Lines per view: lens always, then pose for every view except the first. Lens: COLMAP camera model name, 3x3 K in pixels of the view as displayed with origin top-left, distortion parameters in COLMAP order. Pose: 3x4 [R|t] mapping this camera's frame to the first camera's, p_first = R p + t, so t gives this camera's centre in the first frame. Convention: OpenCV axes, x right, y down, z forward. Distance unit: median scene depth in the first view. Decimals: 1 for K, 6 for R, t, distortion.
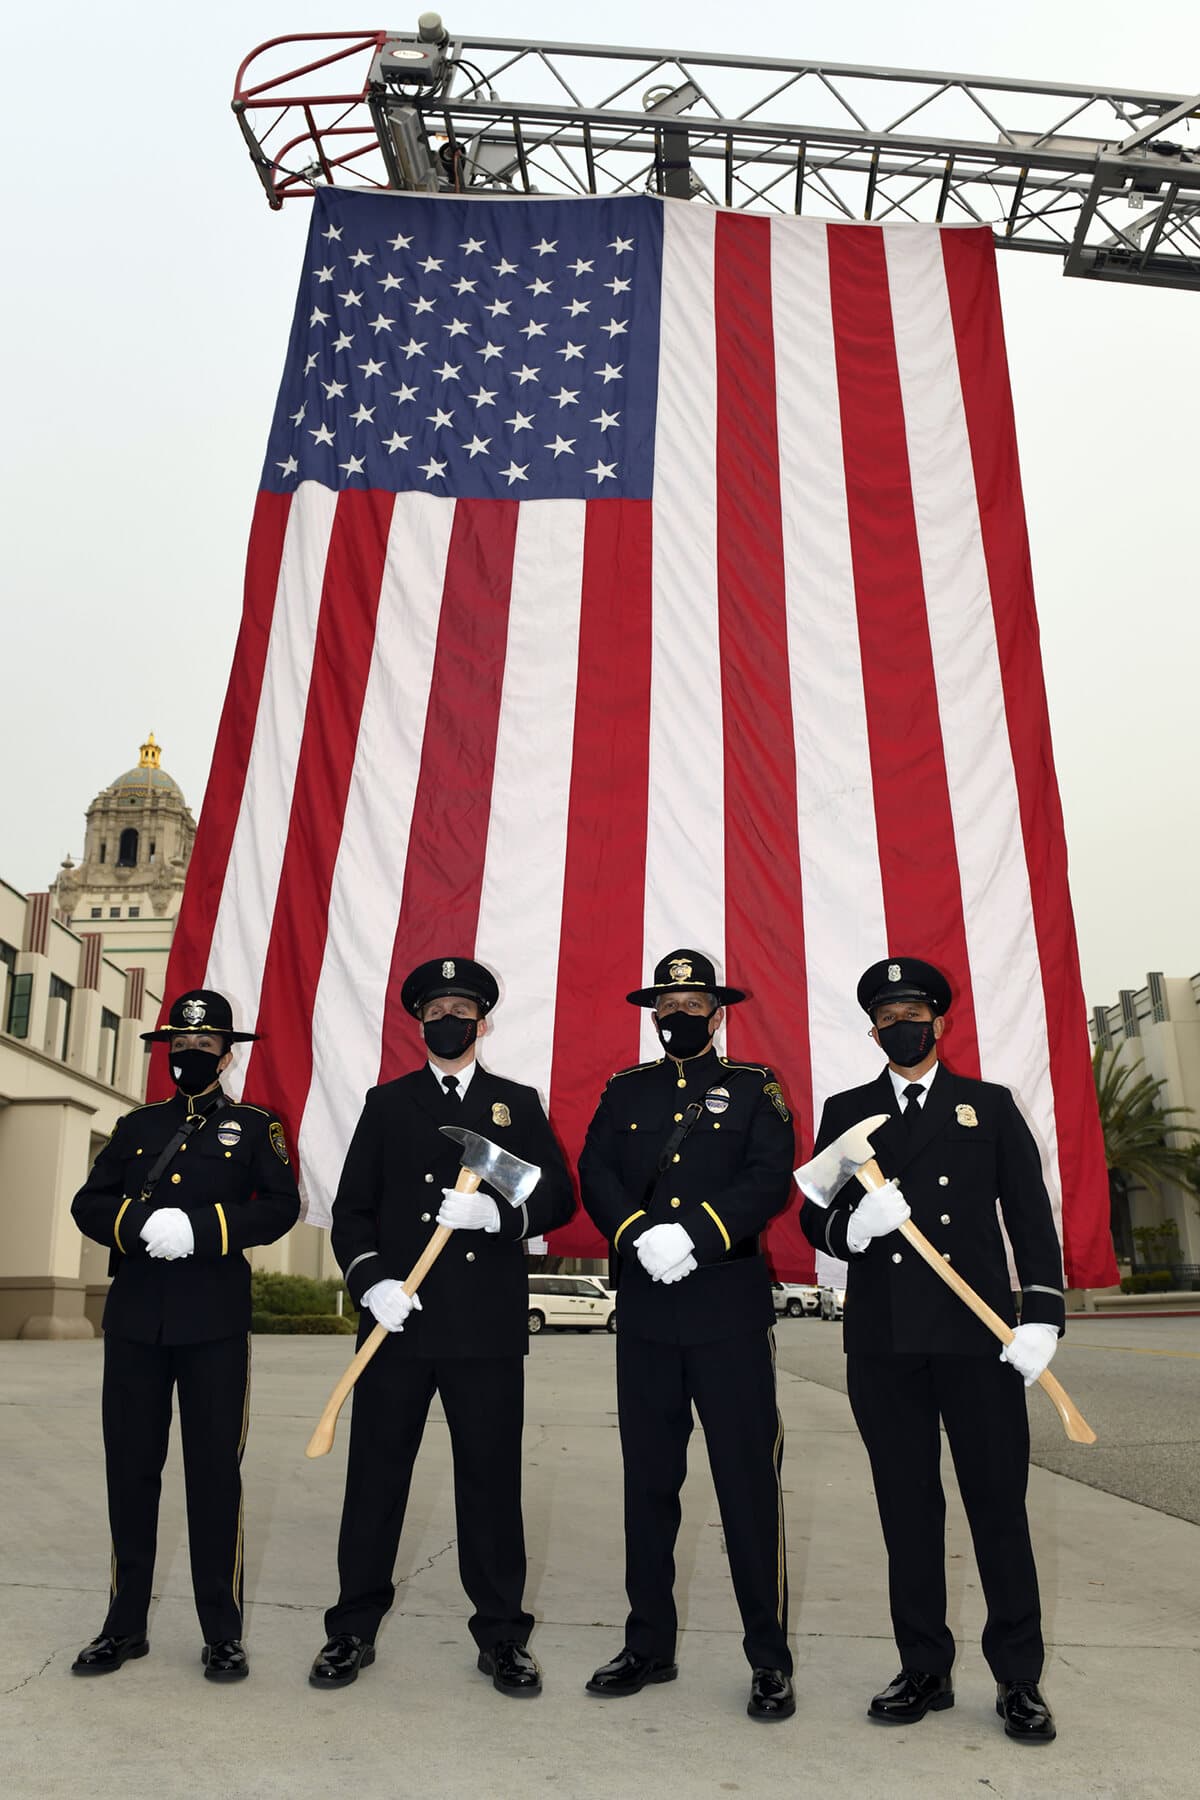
lens RADIAL K [[1624.2, 0, 647.4], [0, 1624.2, 910.5], [0, 0, 1]] dist [-0.106324, 0.013680]
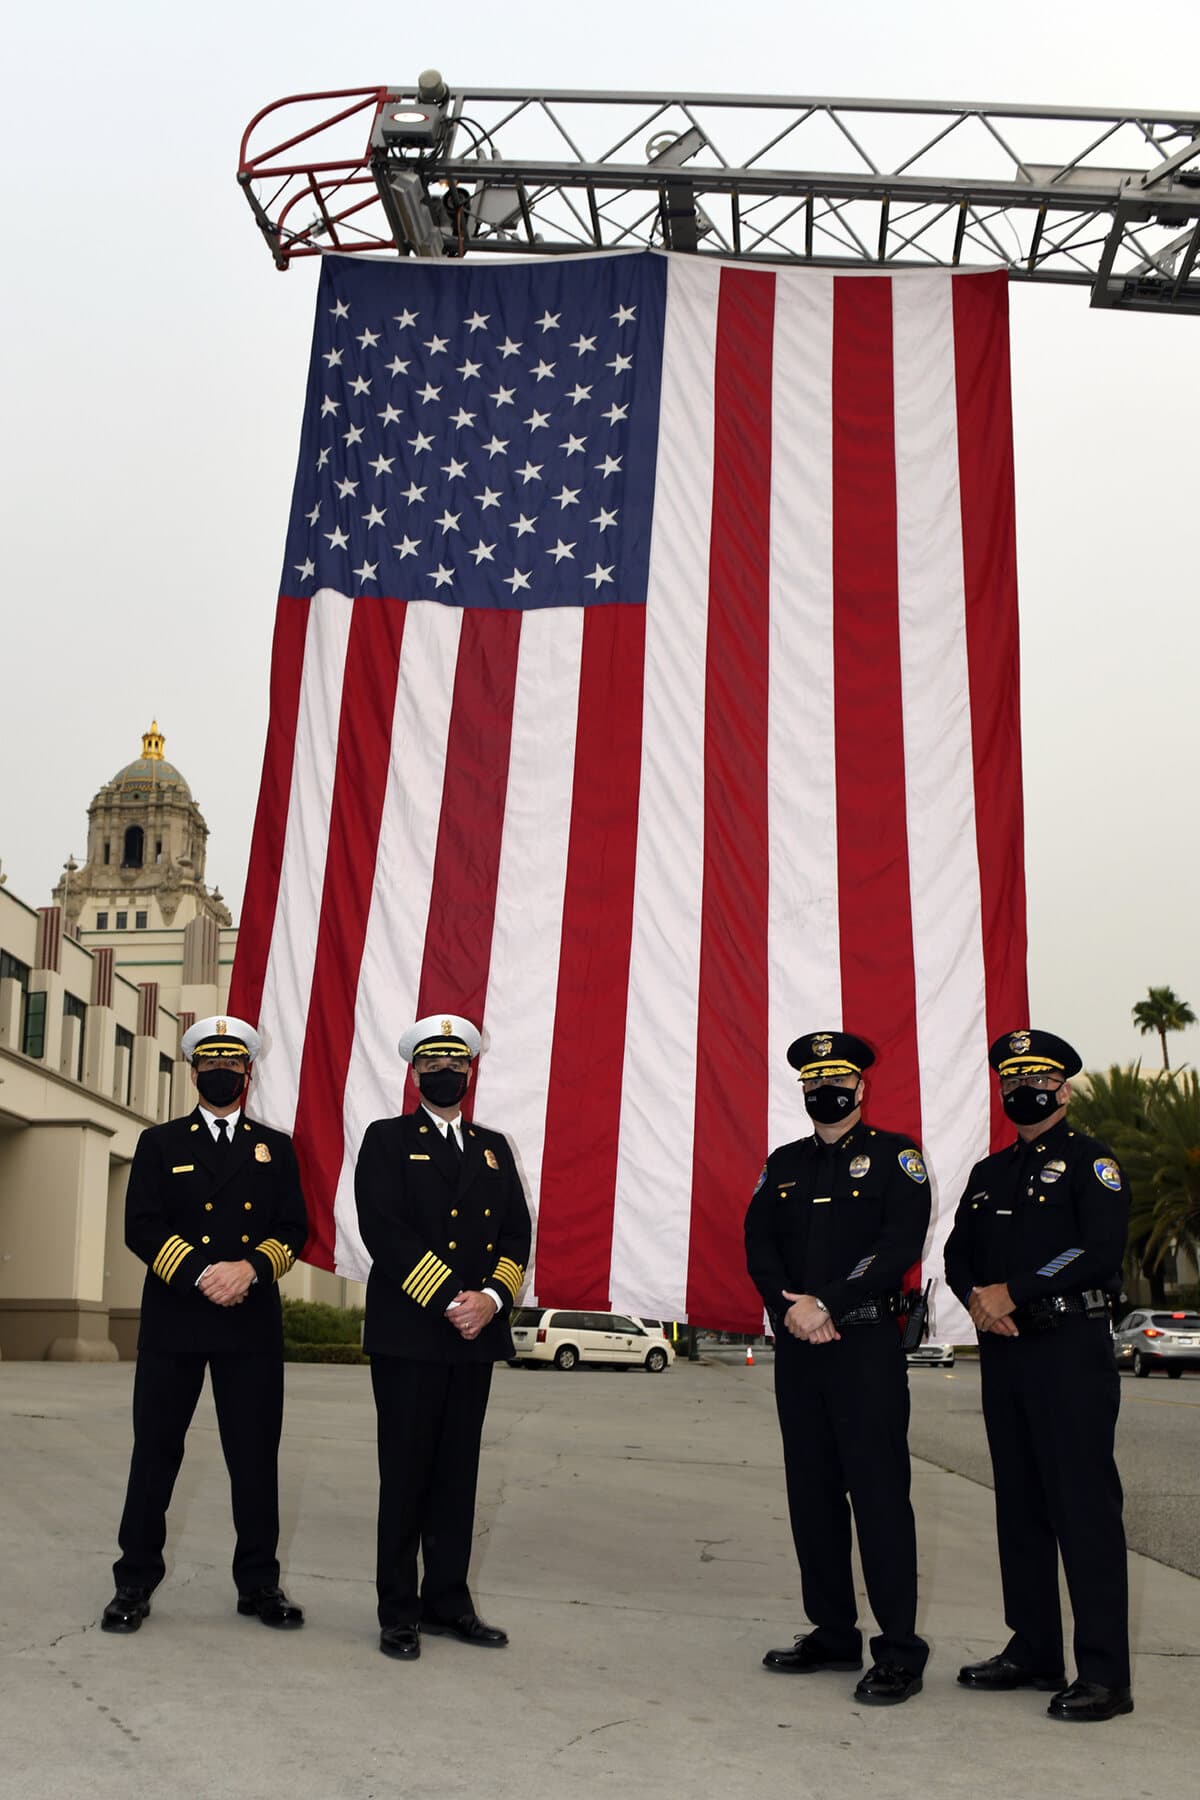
lens RADIAL K [[2396.2, 0, 397.9], [0, 2396.2, 937.8], [0, 0, 1]] dist [-0.041309, -0.042460]
pose [[0.986165, 0.000989, -0.165763, 0.092412], [0.013508, 0.996177, 0.086305, -0.157186], [0.165215, -0.087350, 0.982382, -0.532229]]
